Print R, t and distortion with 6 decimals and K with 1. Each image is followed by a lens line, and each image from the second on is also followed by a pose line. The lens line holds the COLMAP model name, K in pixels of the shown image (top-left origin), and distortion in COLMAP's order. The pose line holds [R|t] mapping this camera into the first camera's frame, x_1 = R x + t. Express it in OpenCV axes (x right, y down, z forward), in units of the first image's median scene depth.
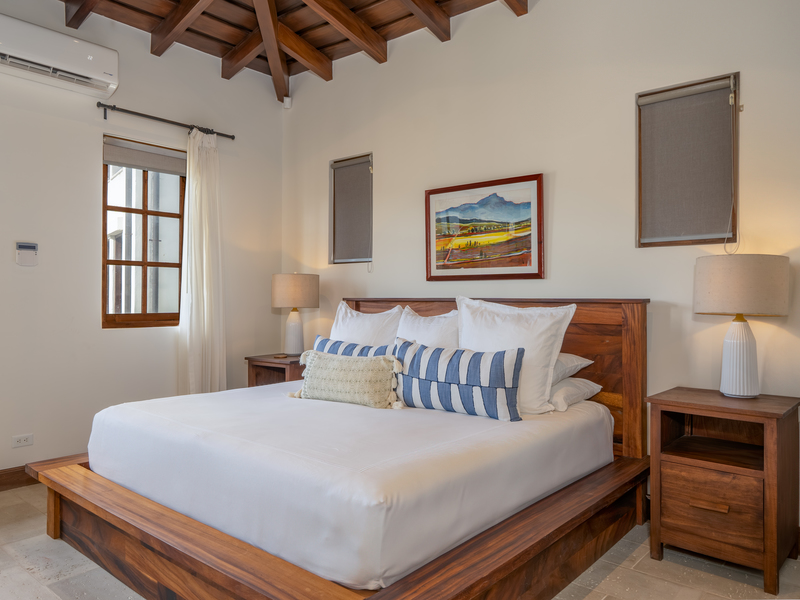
lens RADIAL K [[582.5, 0, 398.9], [0, 582.5, 297.9], [0, 0, 1]] dist [0.005986, -0.001070]
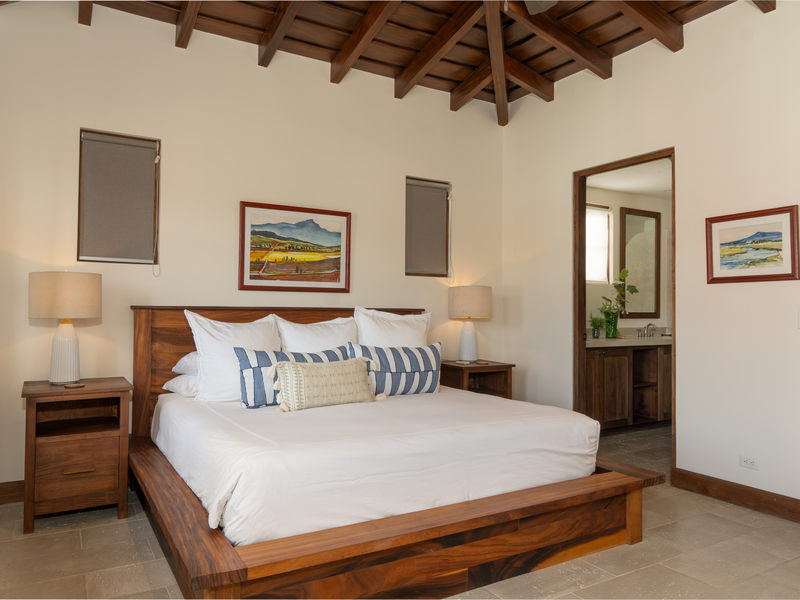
lens RADIAL K [[582.5, 0, 397.4], [0, 582.5, 300.3], [0, 0, 1]] dist [0.005986, -0.001070]
pose [[0.317848, 0.011888, 0.948067, -0.888651], [-0.009764, 0.999909, -0.009265, -0.004963], [-0.948091, -0.006312, 0.317935, 0.446789]]
